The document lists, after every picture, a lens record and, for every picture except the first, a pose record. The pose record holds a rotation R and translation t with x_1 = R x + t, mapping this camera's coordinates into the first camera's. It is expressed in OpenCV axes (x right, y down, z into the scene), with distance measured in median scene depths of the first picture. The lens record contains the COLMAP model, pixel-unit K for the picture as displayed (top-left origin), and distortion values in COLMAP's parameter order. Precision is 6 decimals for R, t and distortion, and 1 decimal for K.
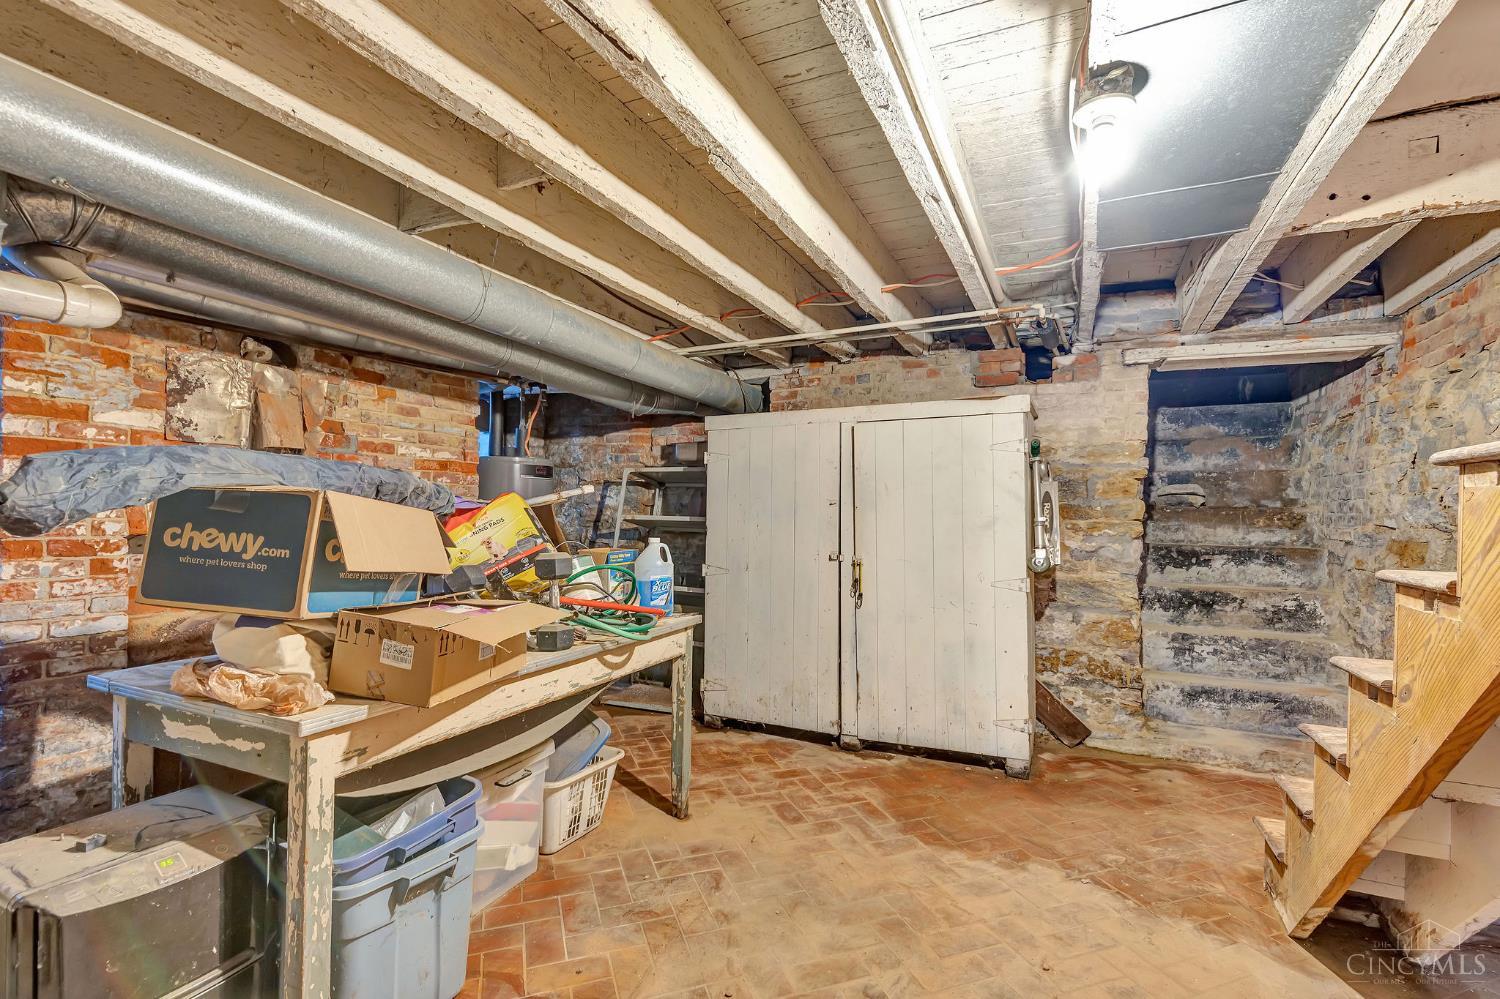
lens RADIAL K [[682.9, 0, 750.5], [0, 682.9, 502.1], [0, 0, 1]] dist [0.003283, 0.000143]
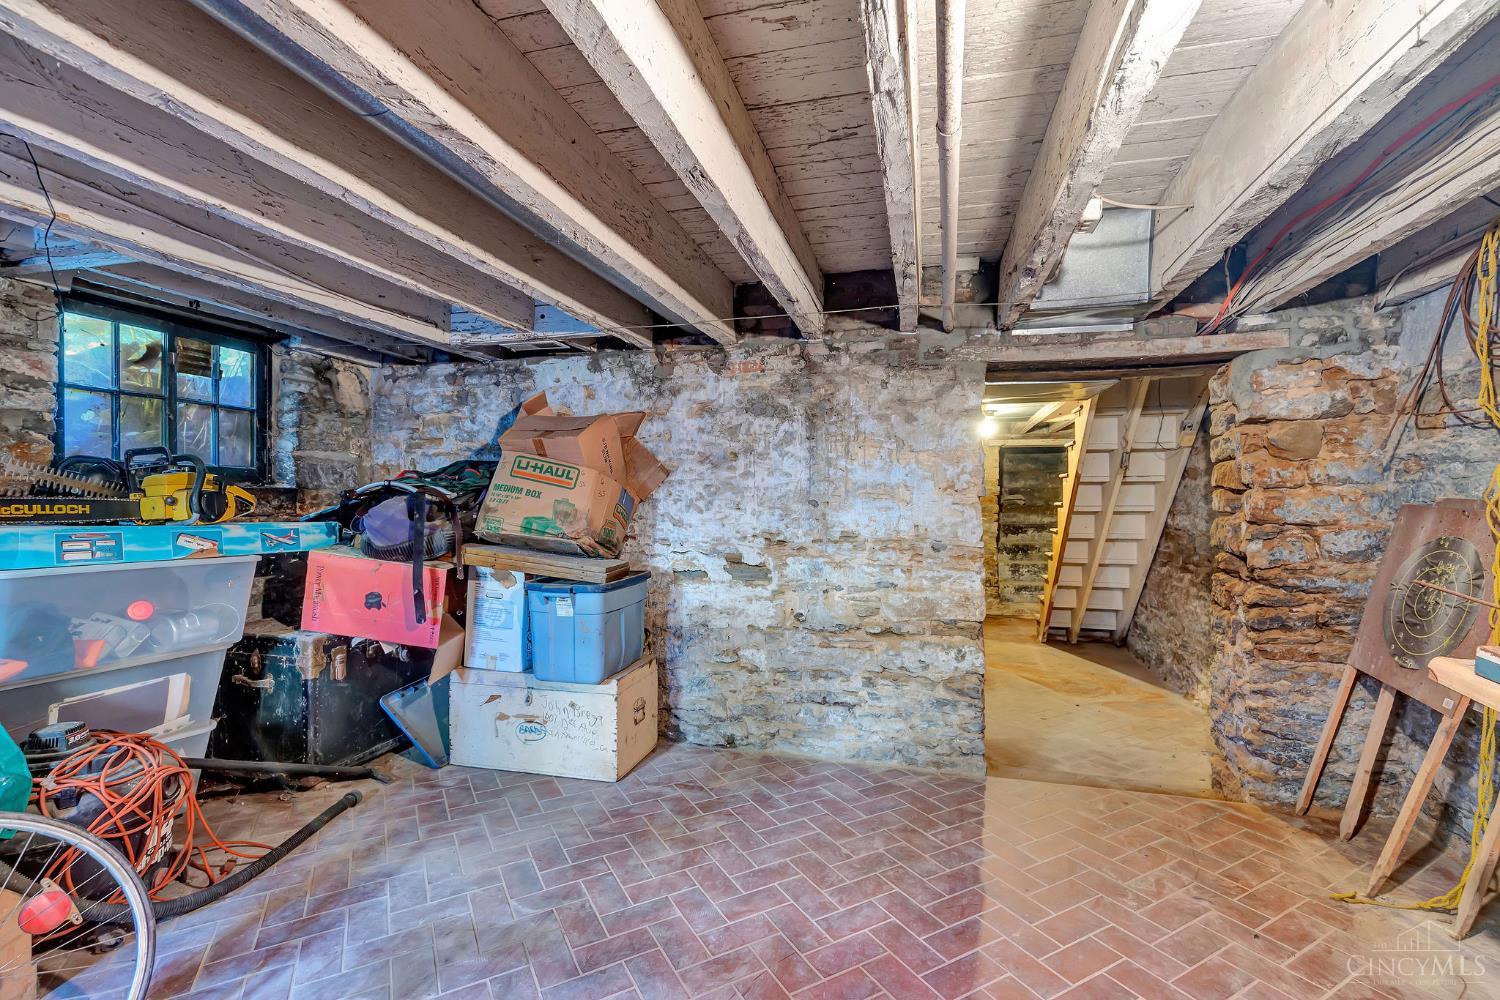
lens RADIAL K [[682.9, 0, 758.1], [0, 682.9, 504.4], [0, 0, 1]] dist [0.003283, 0.000143]
pose [[0.982177, -0.023312, 0.186504, -0.581022], [0.020249, 0.999627, 0.018314, -0.056074], [-0.186862, -0.014211, 0.982283, -0.993719]]
